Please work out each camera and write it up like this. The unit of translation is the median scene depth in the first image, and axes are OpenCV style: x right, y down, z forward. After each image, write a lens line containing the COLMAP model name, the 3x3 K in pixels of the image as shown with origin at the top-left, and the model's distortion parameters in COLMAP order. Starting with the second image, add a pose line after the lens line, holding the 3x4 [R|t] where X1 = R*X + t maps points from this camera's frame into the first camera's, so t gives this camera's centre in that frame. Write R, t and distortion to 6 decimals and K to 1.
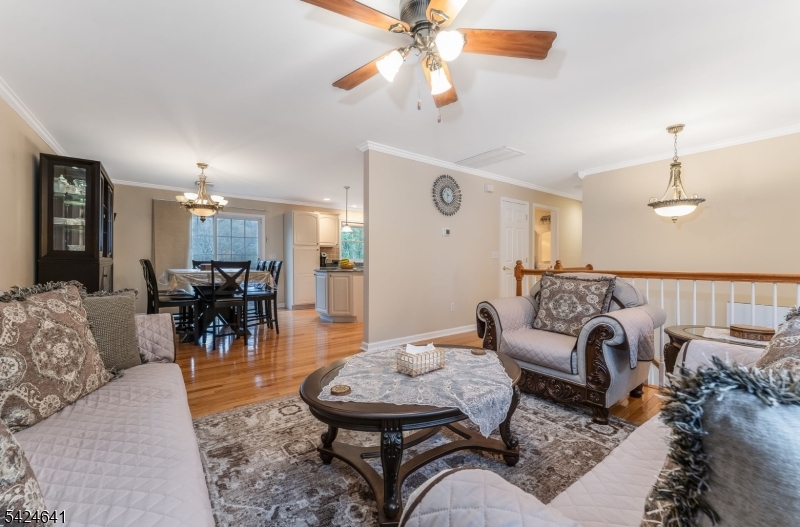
lens RADIAL K [[326.4, 0, 399.7], [0, 326.4, 262.9], [0, 0, 1]] dist [0.000292, -0.000036]
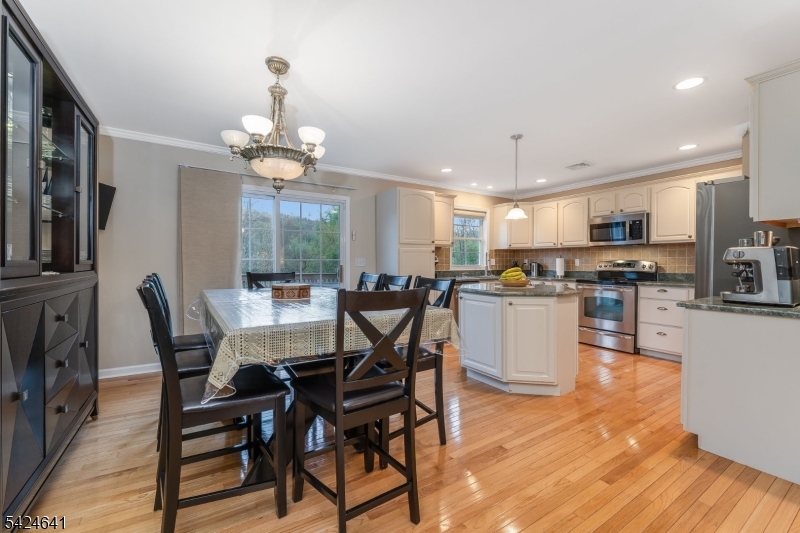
lens RADIAL K [[327.5, 0, 398.9], [0, 327.5, 262.6], [0, 0, 1]] dist [-0.002609, -0.000125]
pose [[0.997300, -0.001084, -0.073430, -0.202817], [0.000822, 0.999993, -0.003589, -0.012913], [0.073433, 0.003519, 0.997294, 0.282717]]
